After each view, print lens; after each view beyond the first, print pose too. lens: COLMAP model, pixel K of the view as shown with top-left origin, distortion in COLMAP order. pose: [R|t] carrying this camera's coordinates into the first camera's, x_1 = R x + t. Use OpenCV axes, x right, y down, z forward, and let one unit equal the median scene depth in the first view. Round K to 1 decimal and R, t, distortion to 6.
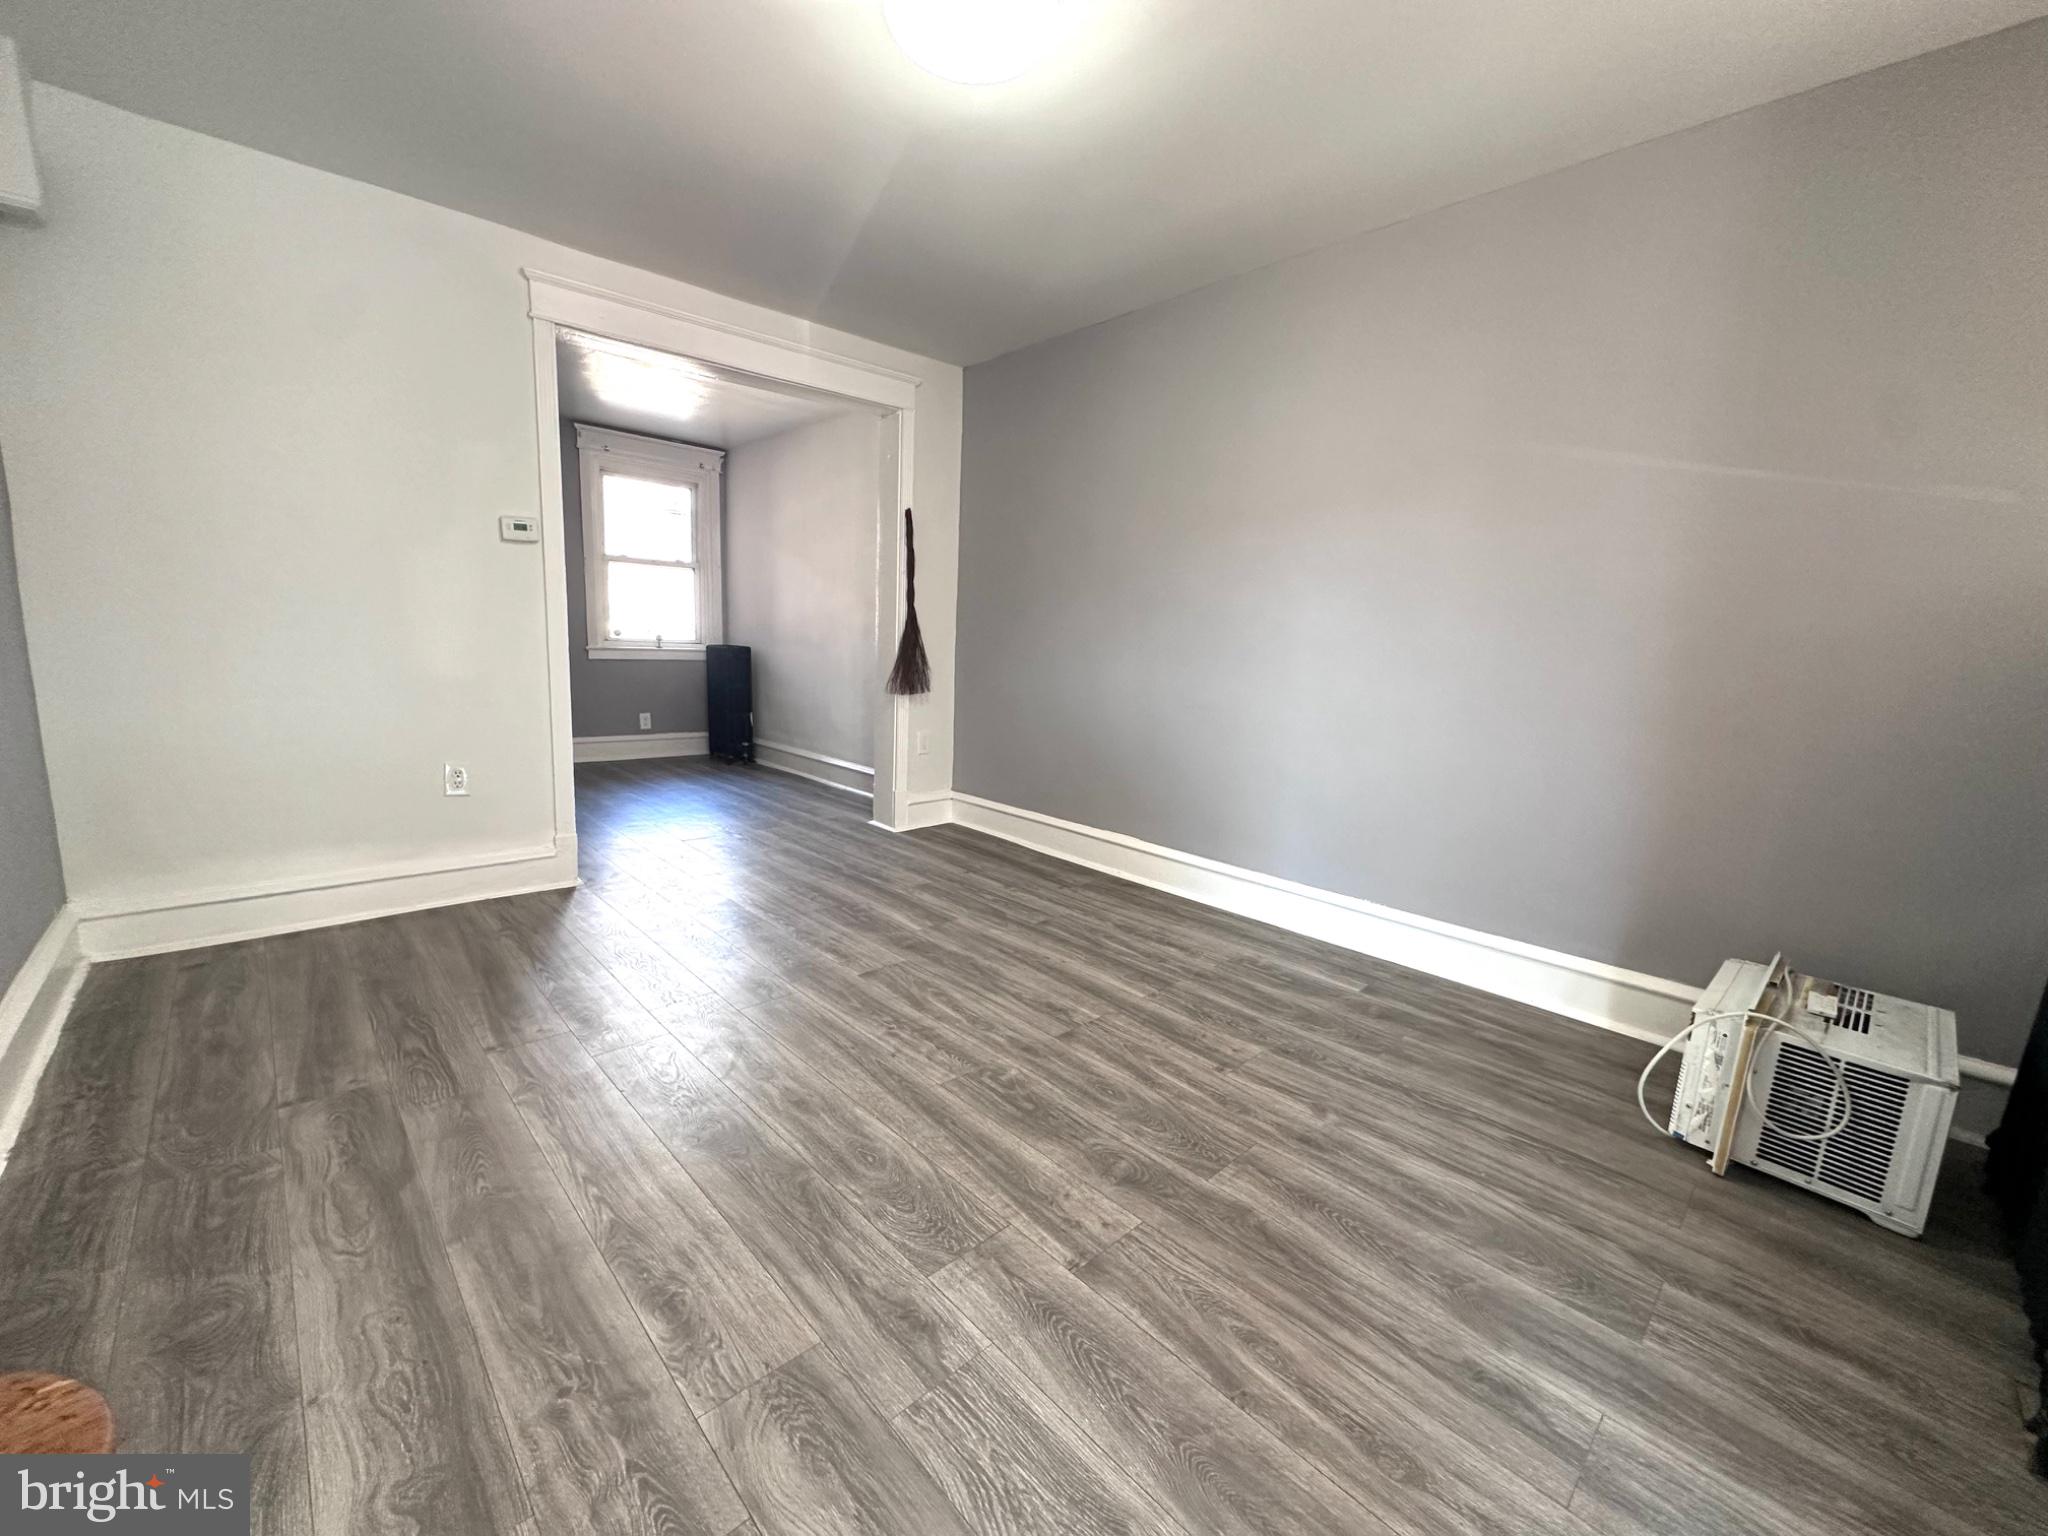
lens RADIAL K [[818.9, 0, 1044.2], [0, 818.9, 774.4], [0, 0, 1]] dist [-0.000841, 0.000990]
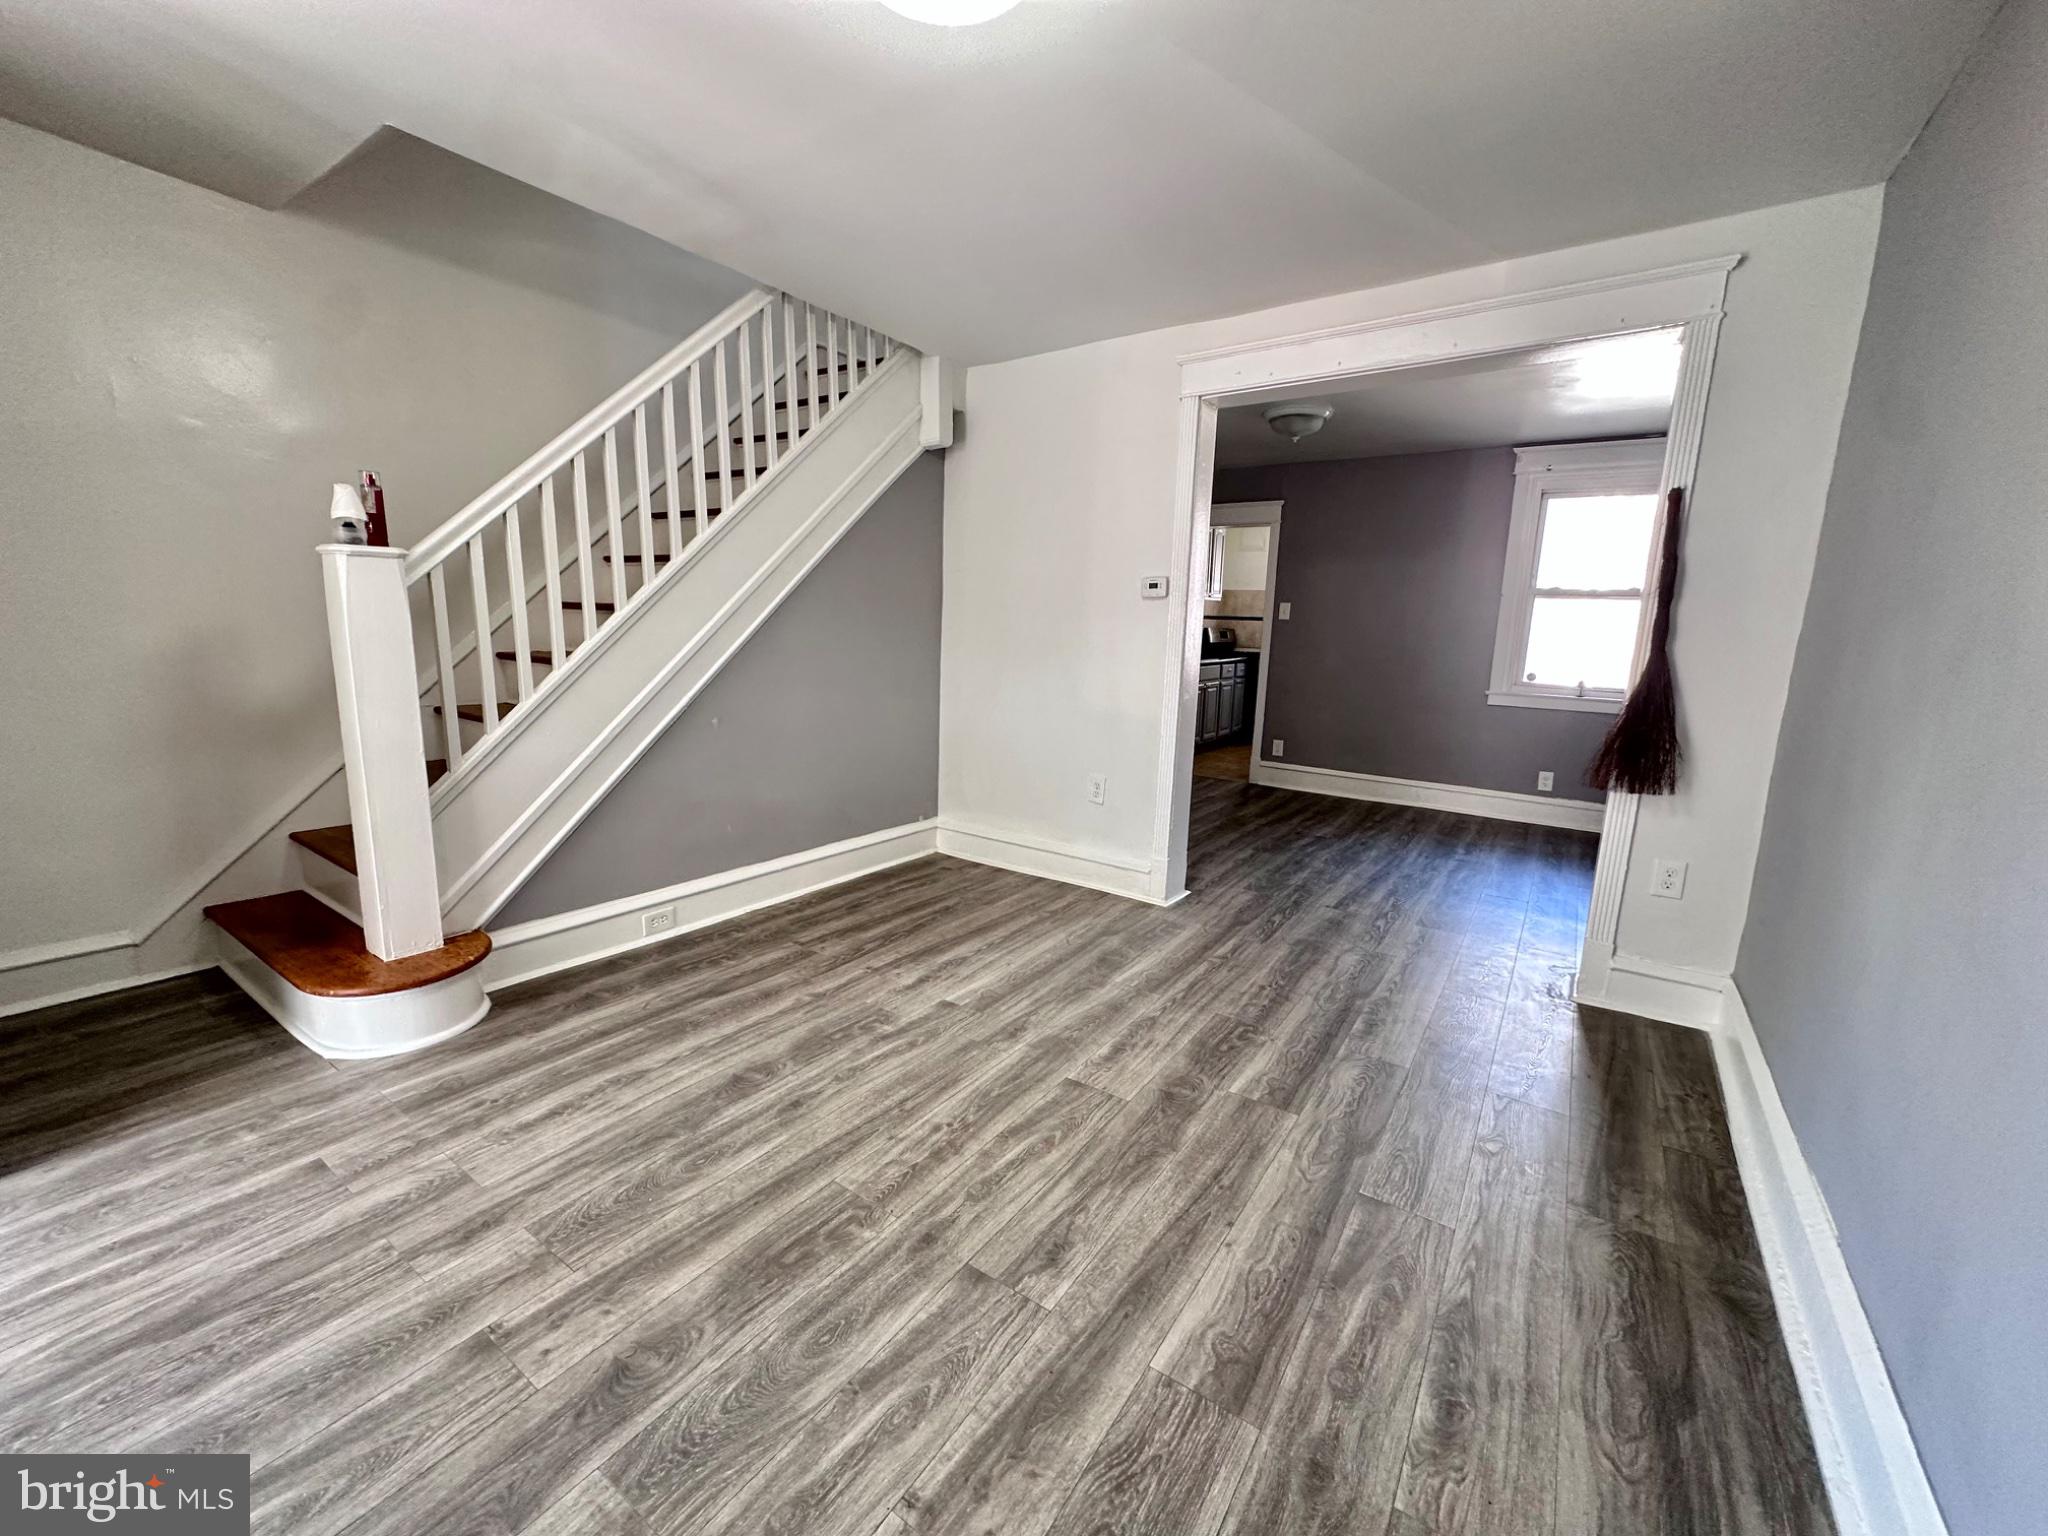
lens RADIAL K [[818.9, 0, 1020.0], [0, 818.9, 777.3], [0, 0, 1]] dist [-0.000841, 0.000990]
pose [[0.194769, 0.149685, -0.969360, 0.715779], [-0.184903, 0.976171, 0.113585, -0.200942], [0.963263, 0.157115, 0.217805, 0.901801]]
